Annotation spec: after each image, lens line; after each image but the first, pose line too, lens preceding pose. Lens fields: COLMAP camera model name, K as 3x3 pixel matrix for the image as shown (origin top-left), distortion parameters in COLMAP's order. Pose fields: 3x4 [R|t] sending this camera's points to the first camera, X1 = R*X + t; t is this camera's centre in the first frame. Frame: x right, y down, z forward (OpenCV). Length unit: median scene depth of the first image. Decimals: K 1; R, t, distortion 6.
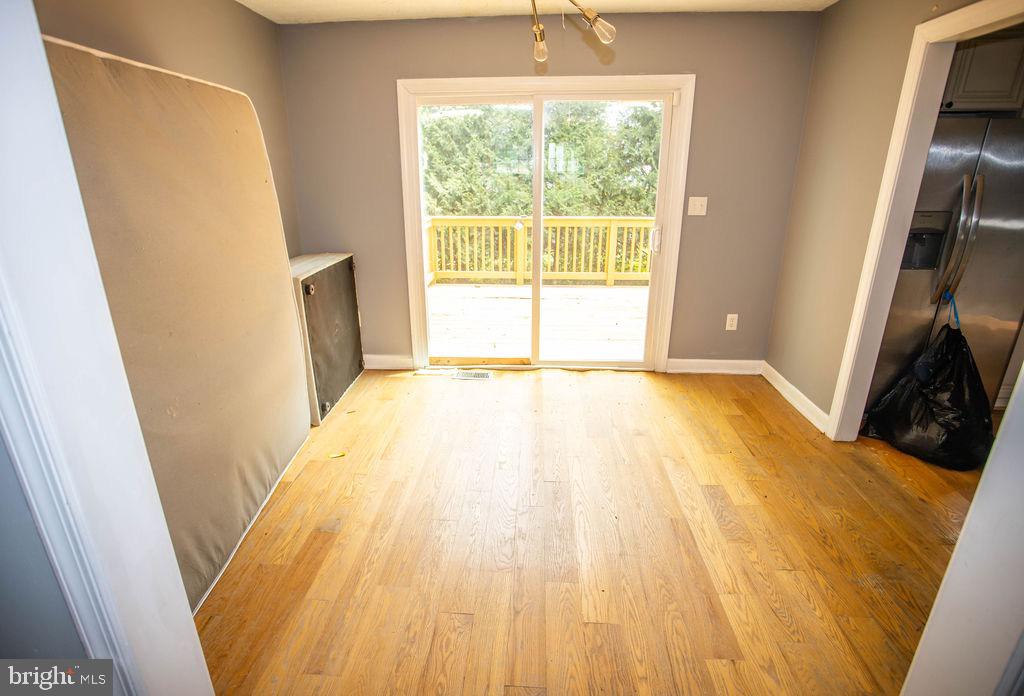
lens RADIAL K [[502.6, 0, 513.0], [0, 502.6, 345.1], [0, 0, 1]] dist [-0.055123, 0.018583]
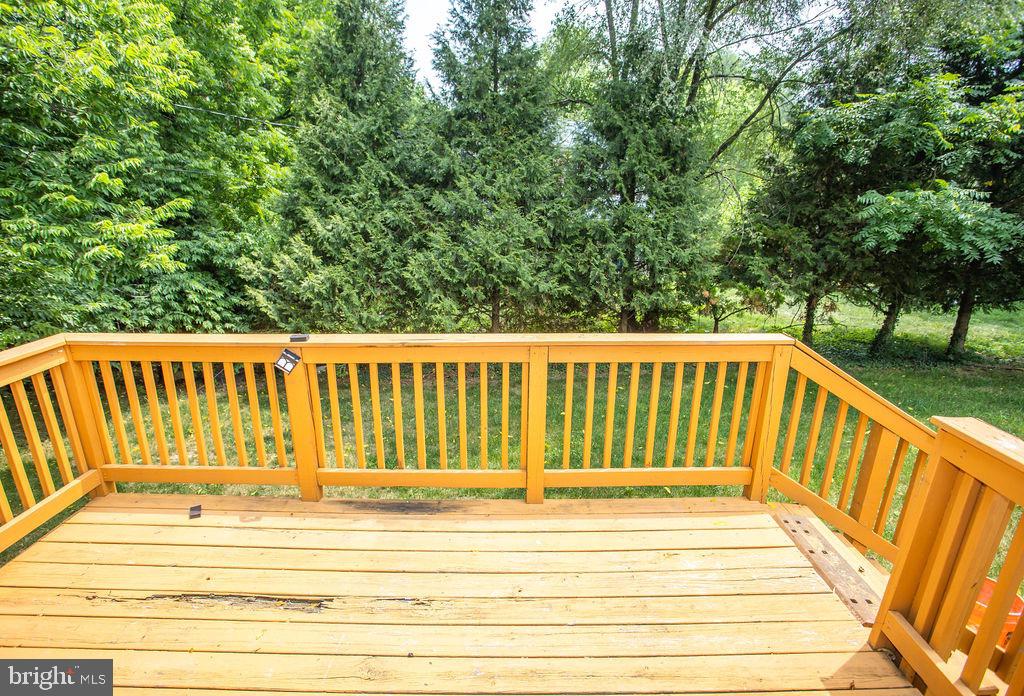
lens RADIAL K [[502.6, 0, 510.1], [0, 502.6, 351.3], [0, 0, 1]] dist [-0.055123, 0.018583]
pose [[0.998529, -0.015824, 0.051861, 0.079300], [0.017838, 0.999096, -0.038598, -0.113462], [-0.051203, 0.039466, 0.997908, 0.306521]]
